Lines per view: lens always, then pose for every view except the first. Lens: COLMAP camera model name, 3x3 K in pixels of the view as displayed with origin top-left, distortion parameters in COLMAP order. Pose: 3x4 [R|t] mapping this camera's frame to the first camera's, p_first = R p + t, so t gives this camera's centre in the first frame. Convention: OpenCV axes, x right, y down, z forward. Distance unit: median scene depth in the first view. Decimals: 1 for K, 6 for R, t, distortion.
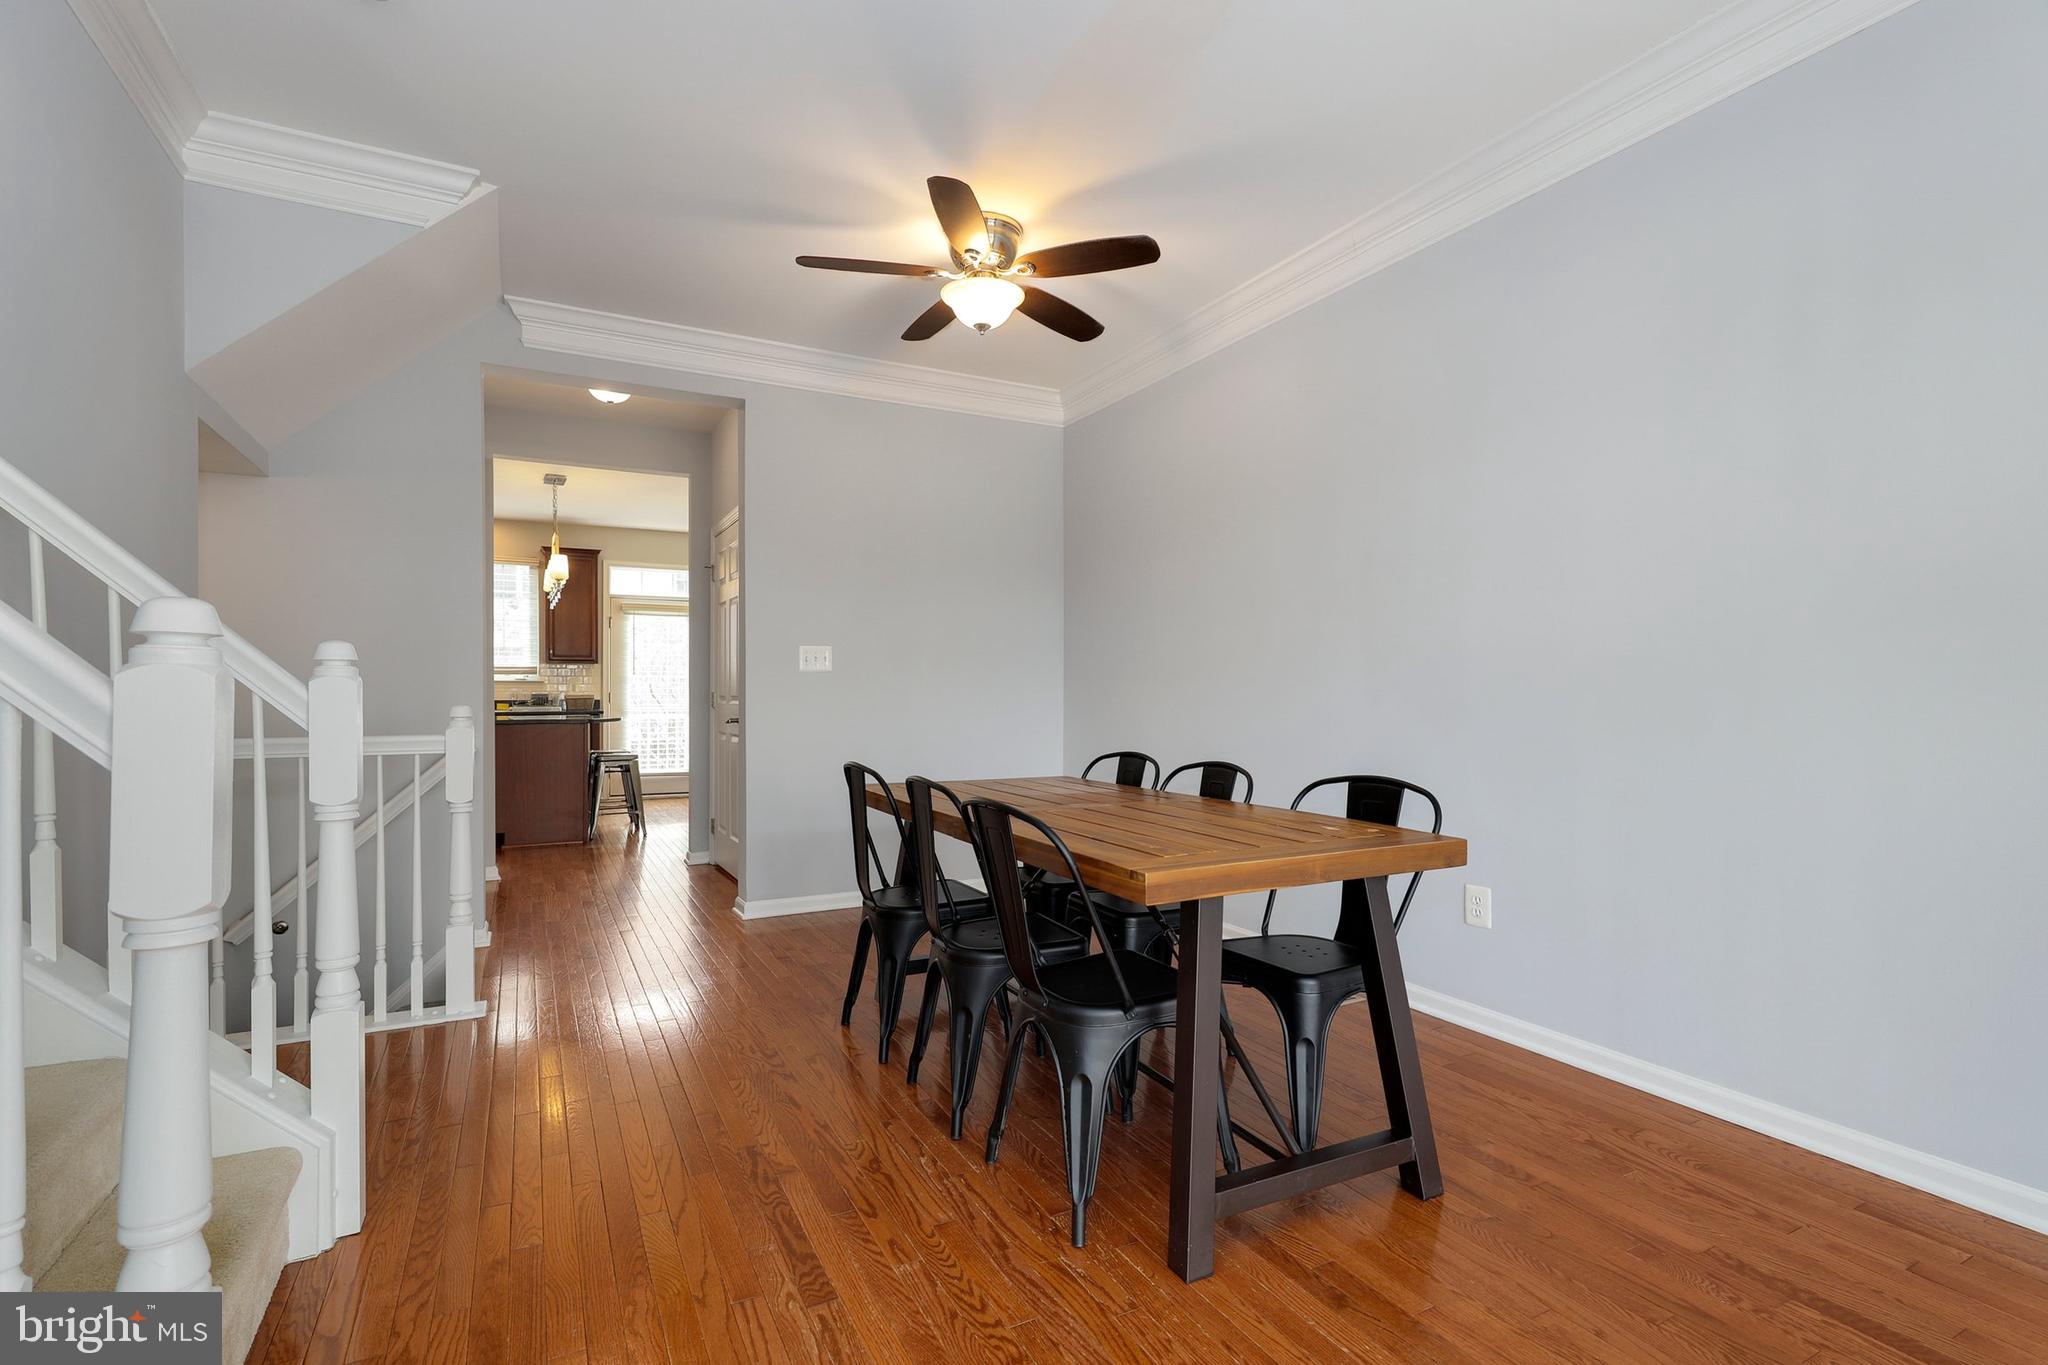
lens RADIAL K [[950.7, 0, 1029.8], [0, 950.7, 697.1], [0, 0, 1]] dist [-0.001711, 0.000736]
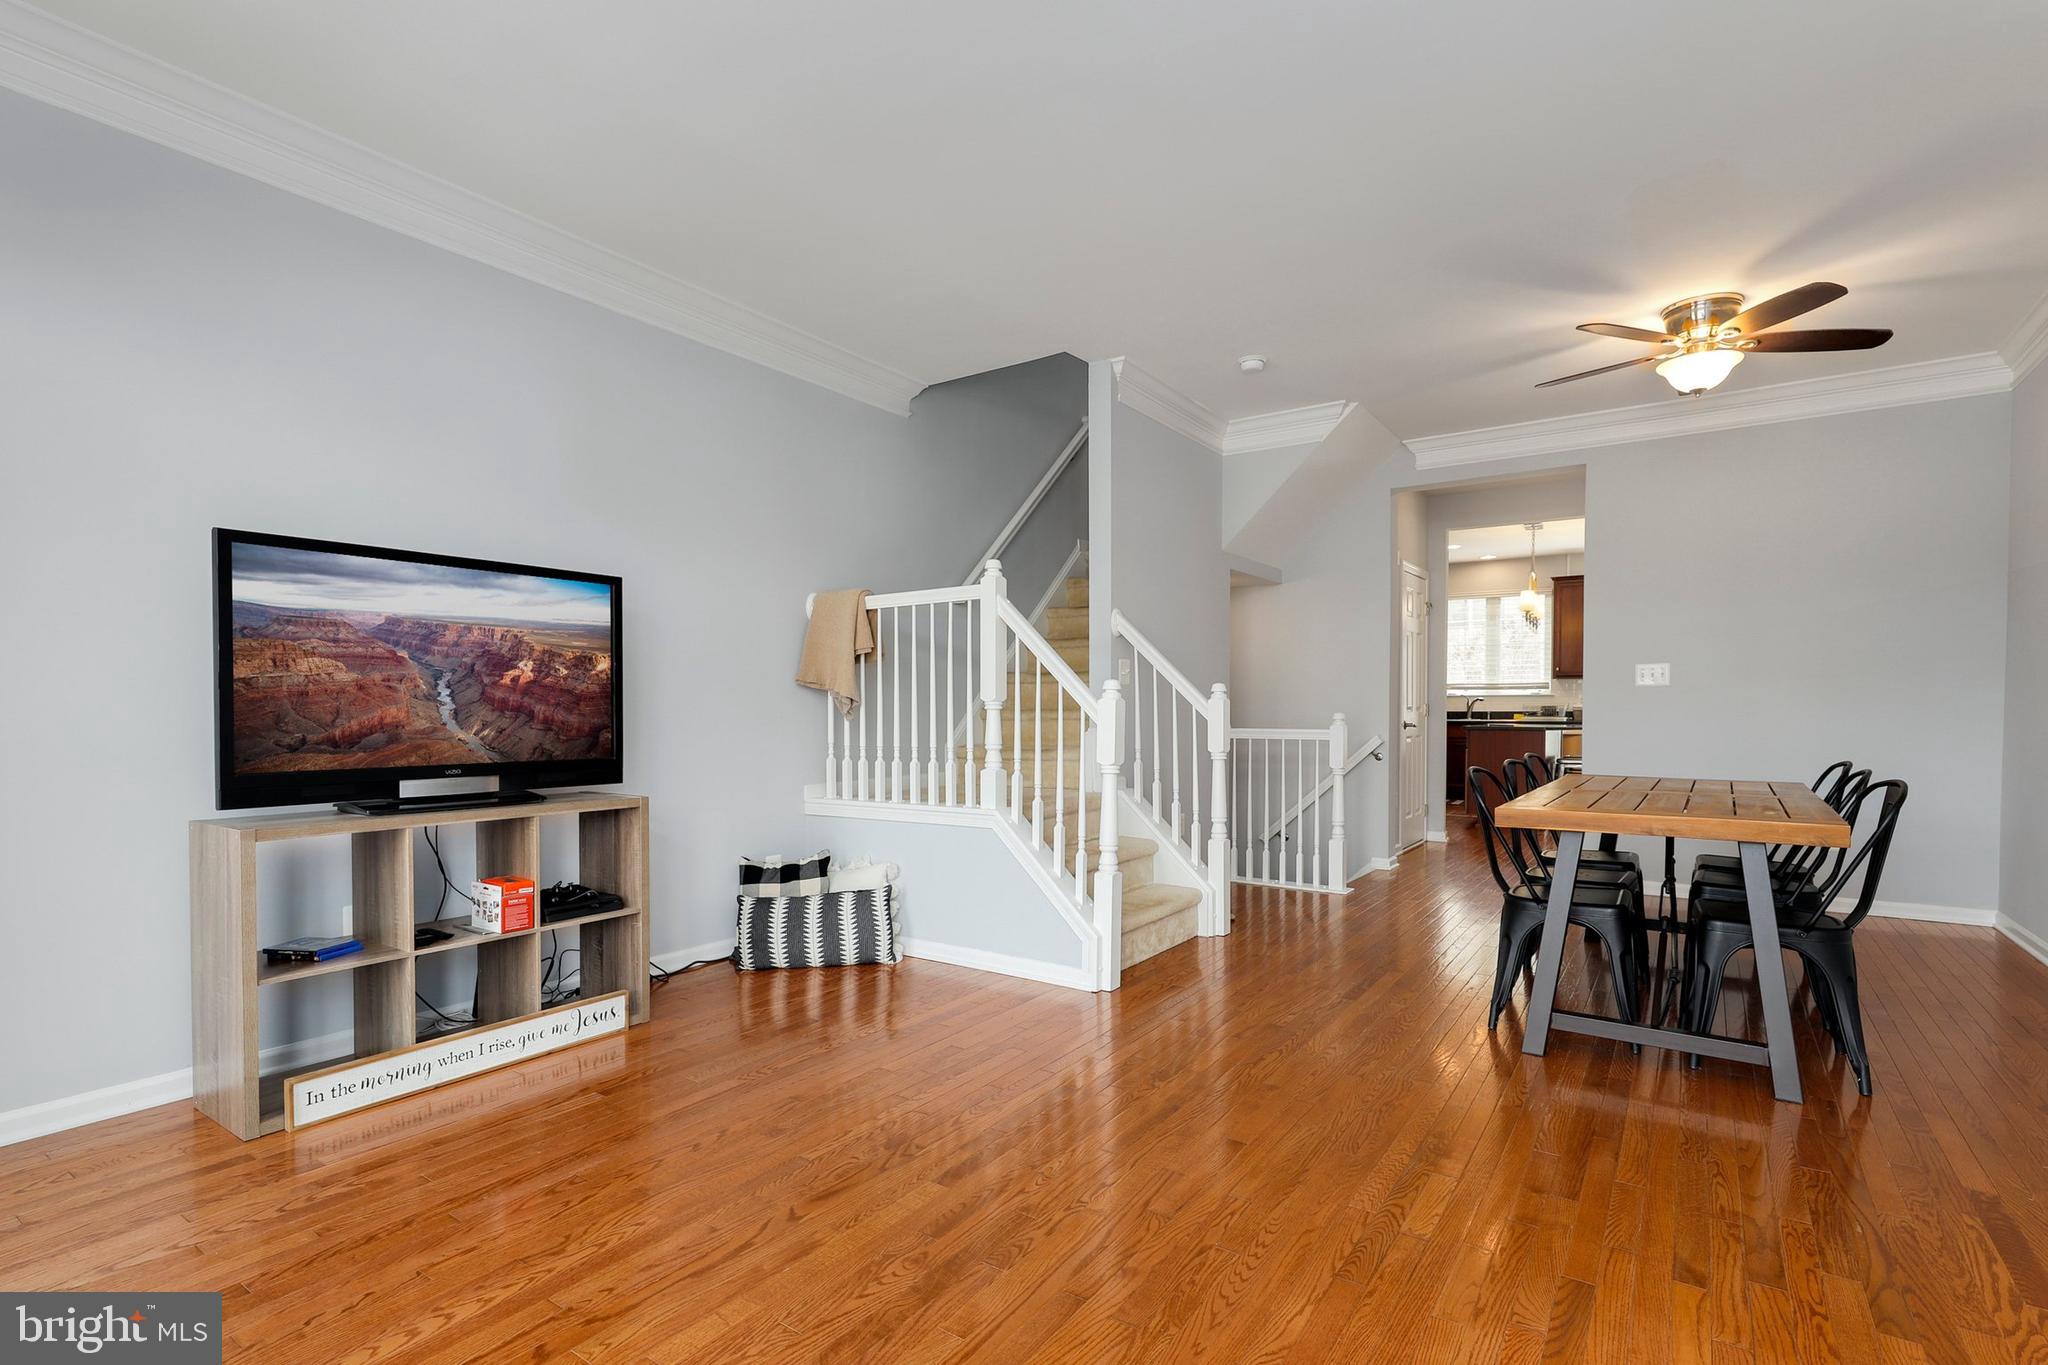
lens RADIAL K [[960.8, 0, 1029.8], [0, 960.8, 714.2], [0, 0, 1]] dist [0.001668, 0.000428]
pose [[0.469807, 0.005741, -0.882750, 0.608765], [-0.001219, 0.999982, 0.005855, 0.002064], [0.882768, -0.001674, 0.469806, -0.280148]]
